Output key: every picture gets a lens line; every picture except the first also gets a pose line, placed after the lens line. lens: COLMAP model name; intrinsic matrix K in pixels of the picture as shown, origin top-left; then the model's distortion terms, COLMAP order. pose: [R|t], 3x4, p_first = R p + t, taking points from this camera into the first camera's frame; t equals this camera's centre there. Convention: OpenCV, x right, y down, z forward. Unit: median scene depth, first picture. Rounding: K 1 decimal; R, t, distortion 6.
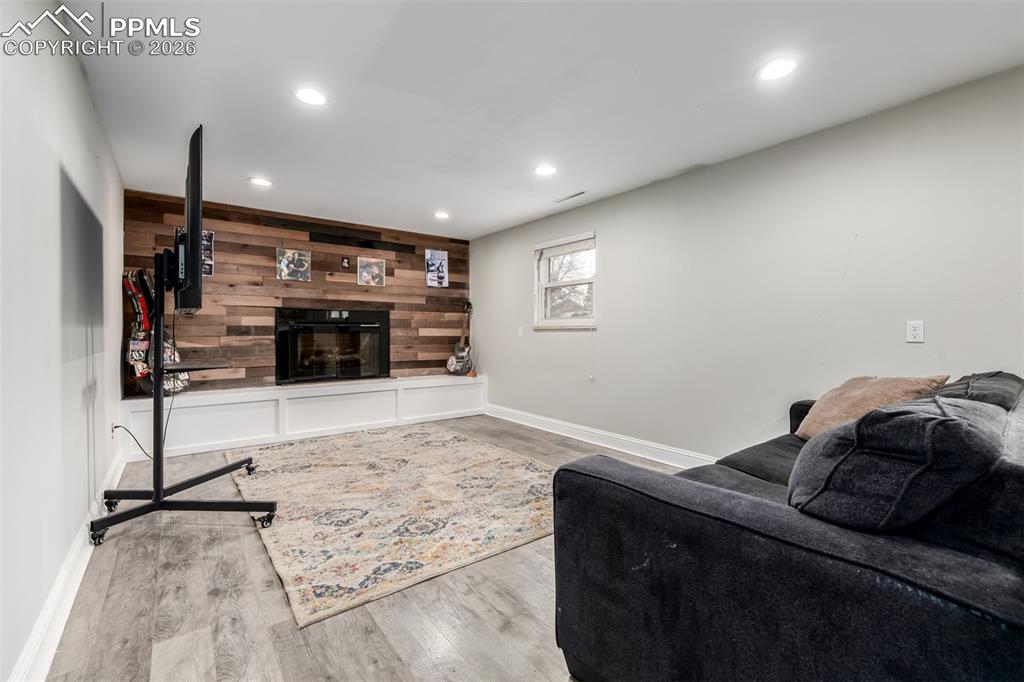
lens RADIAL K [[441.4, 0, 515.0], [0, 441.4, 344.7], [0, 0, 1]] dist [-0.000498, 0.000773]
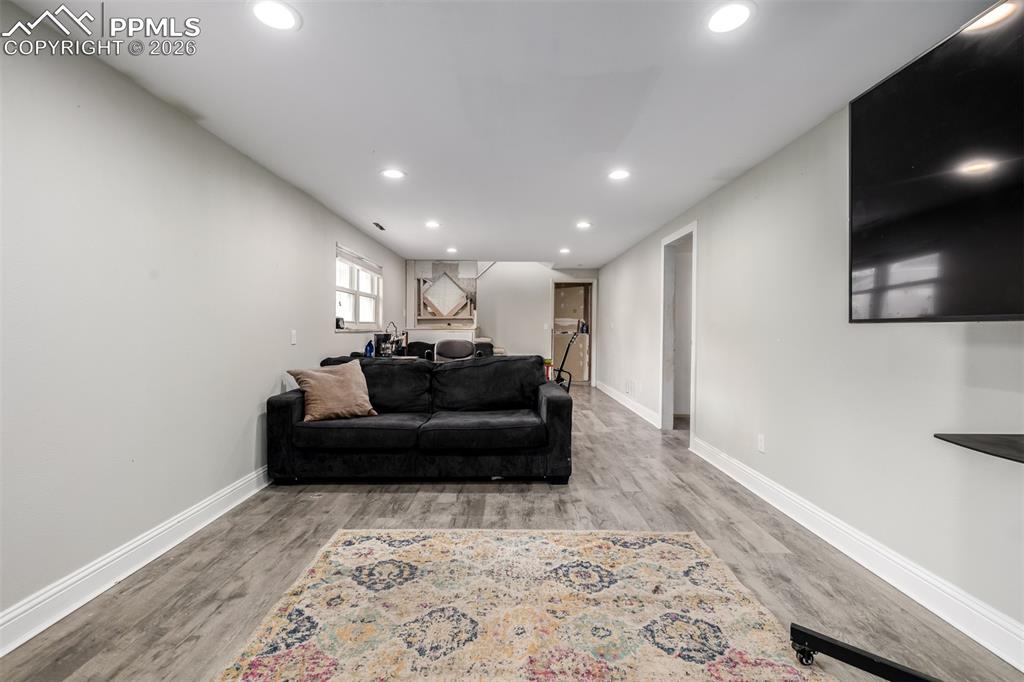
lens RADIAL K [[441.4, 0, 508.9], [0, 441.4, 335.2], [0, 0, 1]] dist [-0.000498, 0.000773]
pose [[-0.791780, -0.011875, 0.610691, -0.655994], [0.012942, 0.999260, 0.036209, -0.085946], [-0.610669, 0.036573, -0.791041, 1.873052]]
